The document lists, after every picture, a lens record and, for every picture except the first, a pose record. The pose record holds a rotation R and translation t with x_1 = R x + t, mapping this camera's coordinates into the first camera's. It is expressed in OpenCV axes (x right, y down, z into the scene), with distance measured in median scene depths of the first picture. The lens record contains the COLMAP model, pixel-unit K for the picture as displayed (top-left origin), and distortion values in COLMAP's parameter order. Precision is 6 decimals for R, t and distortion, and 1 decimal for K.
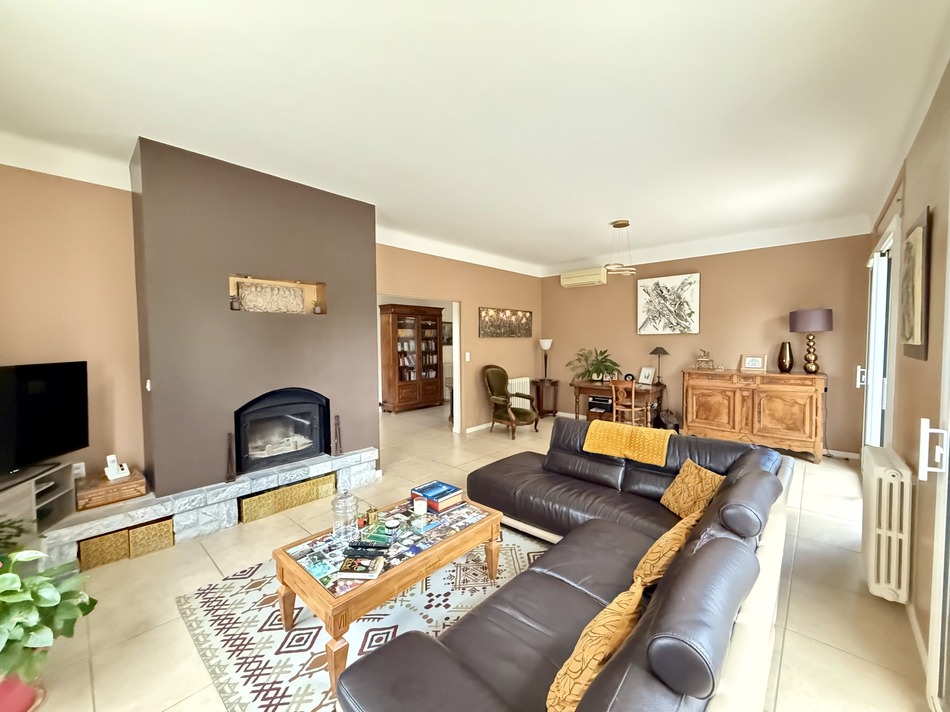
lens RADIAL K [[378.3, 0, 475.9], [0, 378.3, 355.2], [0, 0, 1]] dist [0.000741, -0.000011]
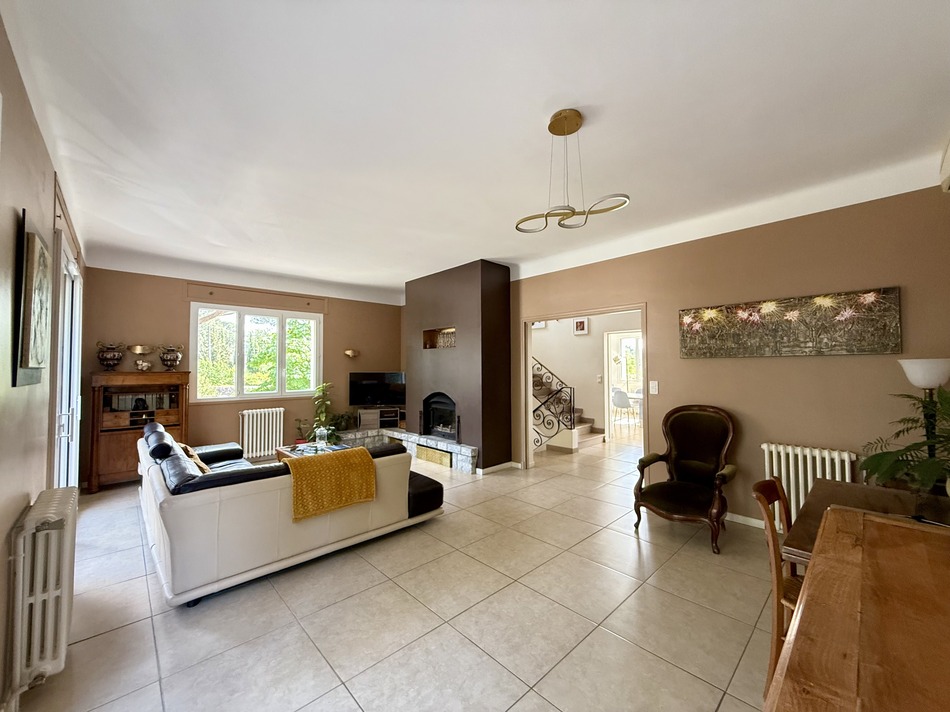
lens RADIAL K [[378.3, 0, 477.8], [0, 378.3, 358.1], [0, 0, 1]] dist [0.000741, -0.000011]
pose [[-0.065107, -0.014980, -0.997766, 0.639329], [-0.032266, 0.999396, -0.012899, -0.027030], [0.997356, 0.031354, -0.065551, 0.686138]]
